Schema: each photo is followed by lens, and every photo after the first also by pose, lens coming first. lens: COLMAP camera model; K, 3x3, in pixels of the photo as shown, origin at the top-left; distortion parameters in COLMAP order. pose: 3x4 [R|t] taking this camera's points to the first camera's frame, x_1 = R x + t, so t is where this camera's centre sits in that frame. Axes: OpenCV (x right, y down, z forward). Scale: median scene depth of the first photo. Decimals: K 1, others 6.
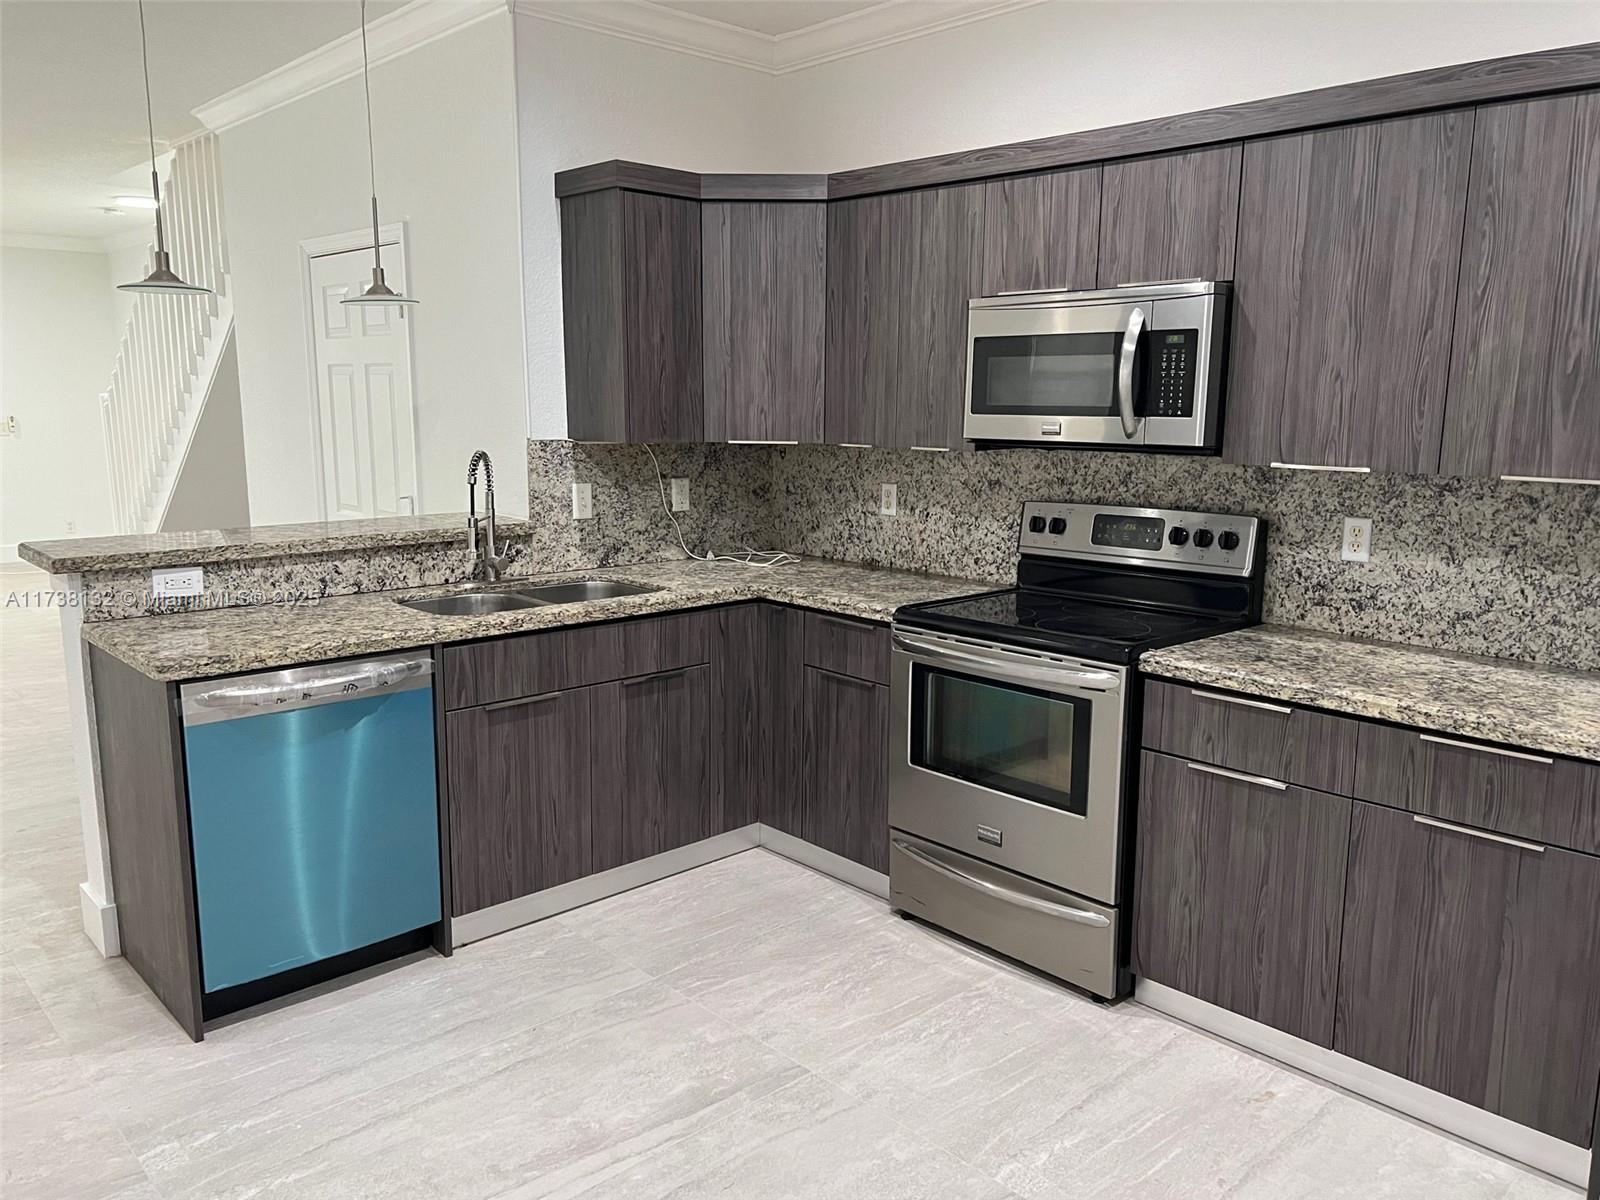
lens RADIAL K [[1202.3, 0, 794.3], [0, 1202.3, 621.2], [0, 0, 1]] dist [0.059727, -0.082460]
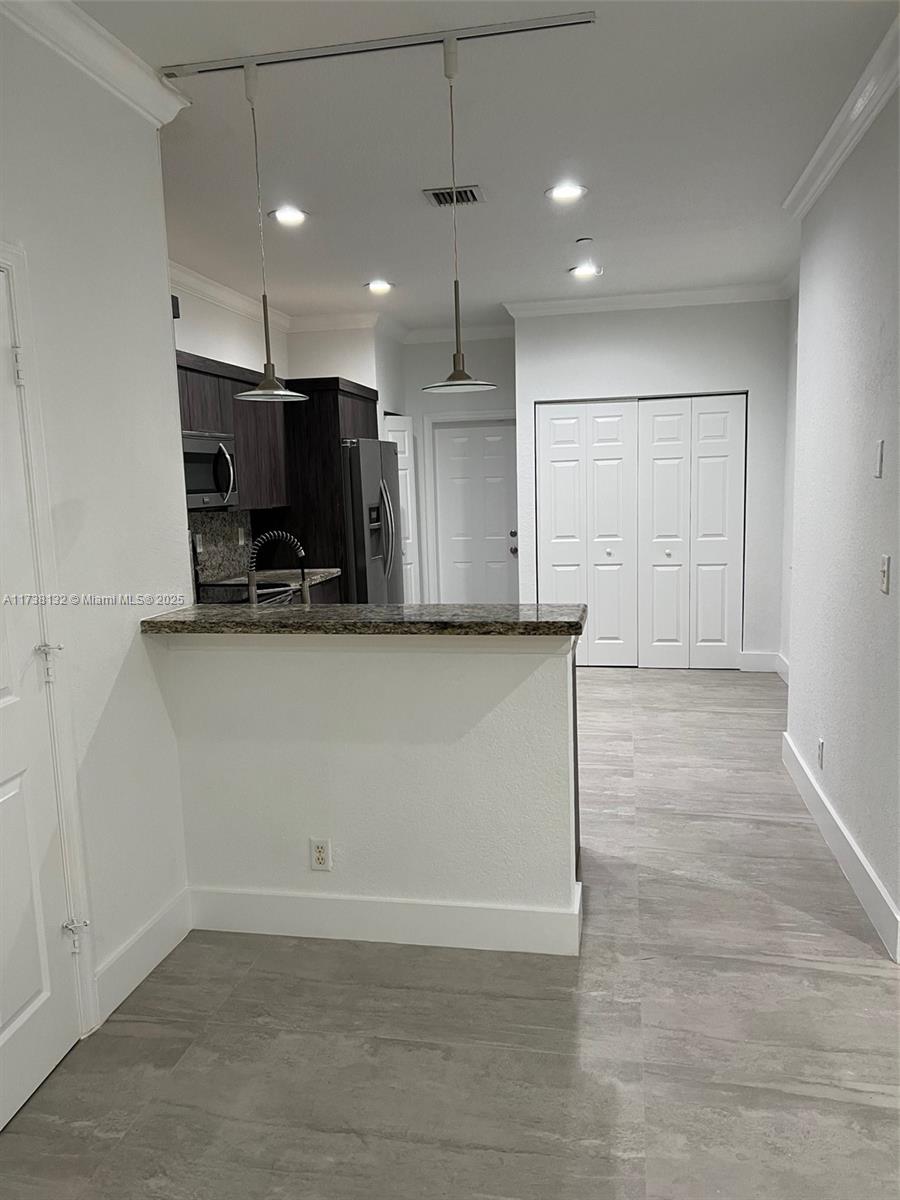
lens RADIAL K [[893.7, 0, 451.0], [0, 893.7, 621.4], [0, 0, 1]] dist [0.071570, -0.082665]
pose [[-0.583512, -0.118238, 0.803451, -1.099339], [0.177976, 0.946675, 0.268571, -0.267308], [-0.792363, 0.299710, -0.531352, 1.378536]]
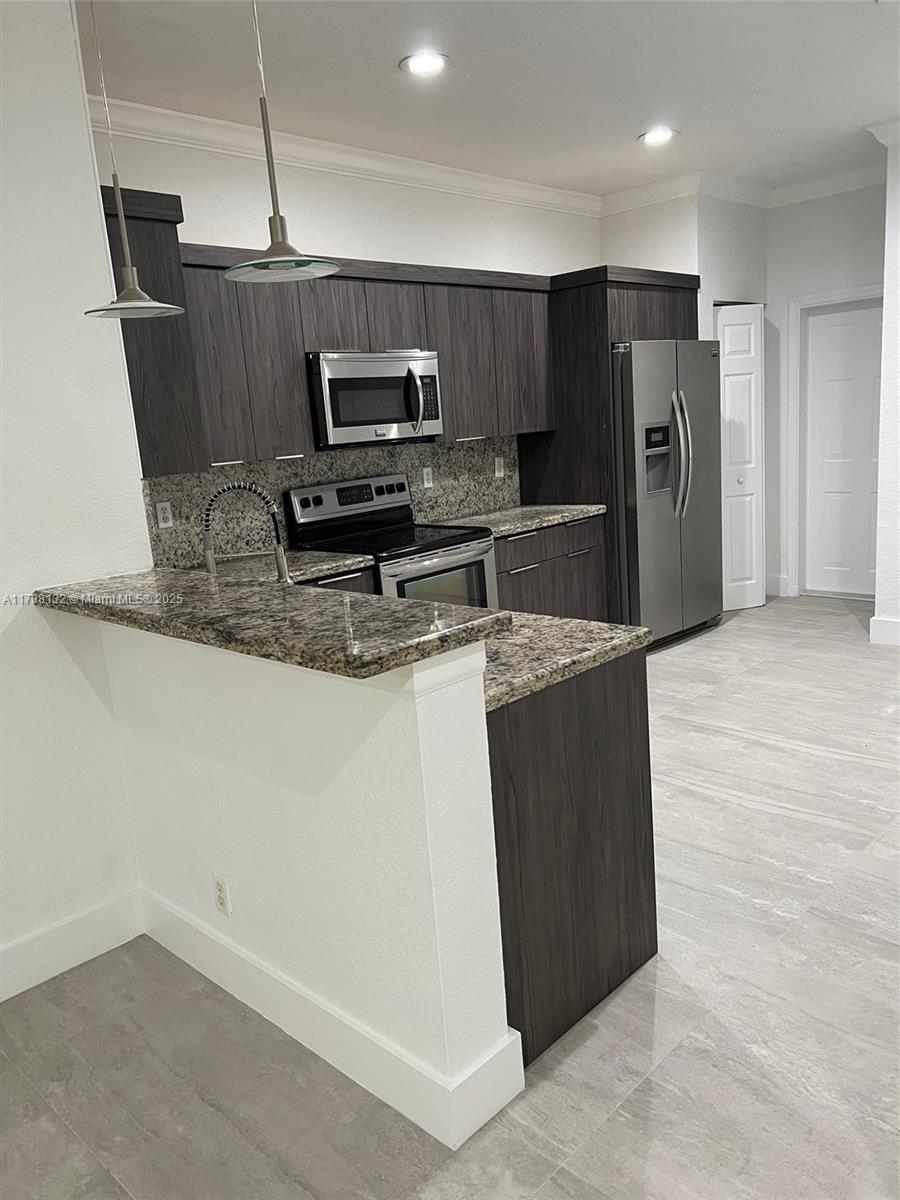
lens RADIAL K [[893.7, 0, 451.0], [0, 893.7, 621.4], [0, 0, 1]] dist [0.071570, -0.082665]
pose [[-0.051224, -0.226737, 0.972608, -0.998535], [0.259141, 0.937511, 0.232203, -0.161365], [-0.964480, 0.263937, 0.010733, 0.872776]]
